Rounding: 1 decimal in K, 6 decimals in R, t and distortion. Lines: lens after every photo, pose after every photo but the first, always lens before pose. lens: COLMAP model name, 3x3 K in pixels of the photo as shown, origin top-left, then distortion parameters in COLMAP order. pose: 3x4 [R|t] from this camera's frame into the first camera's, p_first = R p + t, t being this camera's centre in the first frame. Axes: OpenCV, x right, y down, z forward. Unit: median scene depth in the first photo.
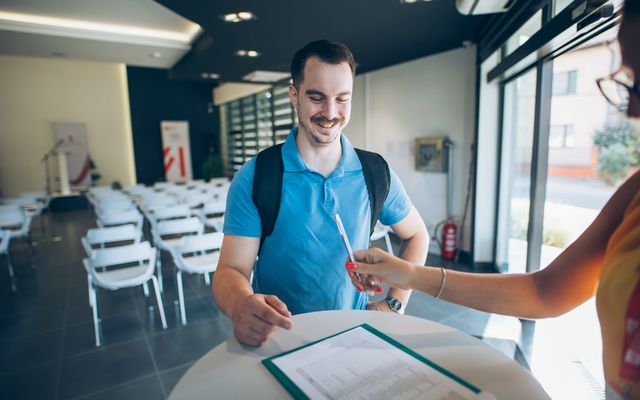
lens RADIAL K [[370.7, 0, 320.0], [0, 370.7, 200.0], [0, 0, 1]] dist [-0.027054, 0.001905]
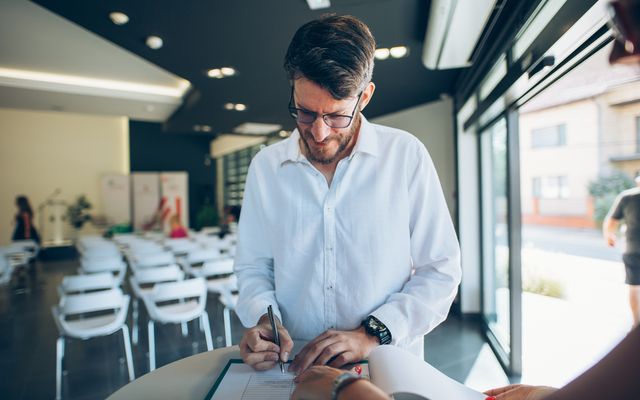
lens RADIAL K [[370.7, 0, 320.0], [0, 370.7, 200.0], [0, 0, 1]] dist [-0.027054, 0.001905]
pose [[0.999995, -0.001513, -0.002875, 0.040493], [0.001099, 0.990322, -0.138783, 0.008343], [0.003057, 0.138779, 0.990319, 0.000227]]
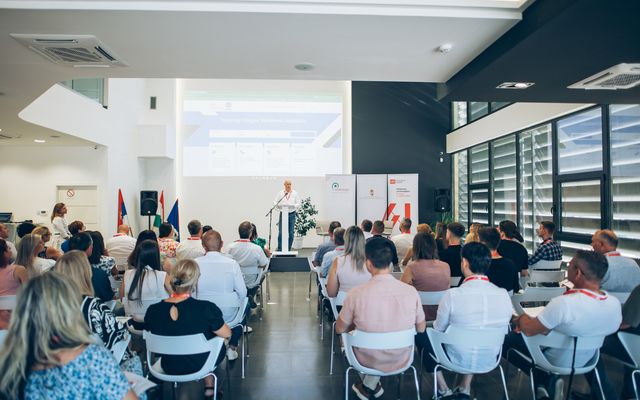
lens RADIAL K [[367.8, 0, 320.0], [0, 367.8, 200.0], [0, 0, 1]] dist [-0.025854, -0.000042]
pose [[0.876021, 0.013280, -0.482091, -0.325960], [-0.087378, 0.987448, -0.131576, -0.056241], [0.474292, 0.157387, 0.866185, 0.422517]]
